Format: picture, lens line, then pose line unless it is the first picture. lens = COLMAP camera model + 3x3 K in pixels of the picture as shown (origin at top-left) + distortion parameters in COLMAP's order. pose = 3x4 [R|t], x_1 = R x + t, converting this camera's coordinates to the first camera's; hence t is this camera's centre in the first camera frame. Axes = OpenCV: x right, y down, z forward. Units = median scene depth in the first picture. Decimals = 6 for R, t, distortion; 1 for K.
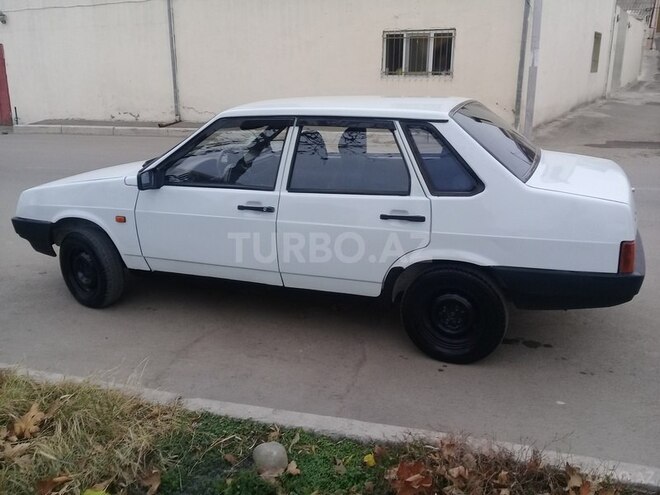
lens RADIAL K [[620.0, 0, 330.0], [0, 620.0, 247.5], [0, 0, 1]] dist [0.010079, -0.009002]
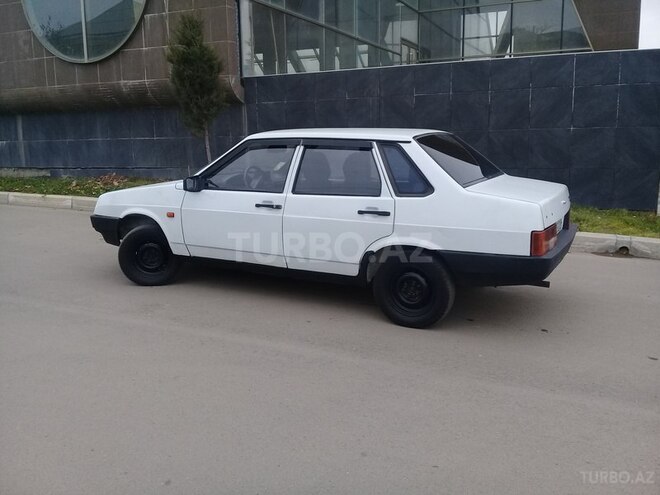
lens RADIAL K [[620.0, 0, 330.0], [0, 620.0, 247.5], [0, 0, 1]] dist [0.010079, -0.009002]
pose [[0.994251, 0.038697, -0.099834, 0.149899], [-0.047467, 0.995074, -0.087028, 0.137082], [0.095975, 0.091267, 0.991191, -0.296882]]
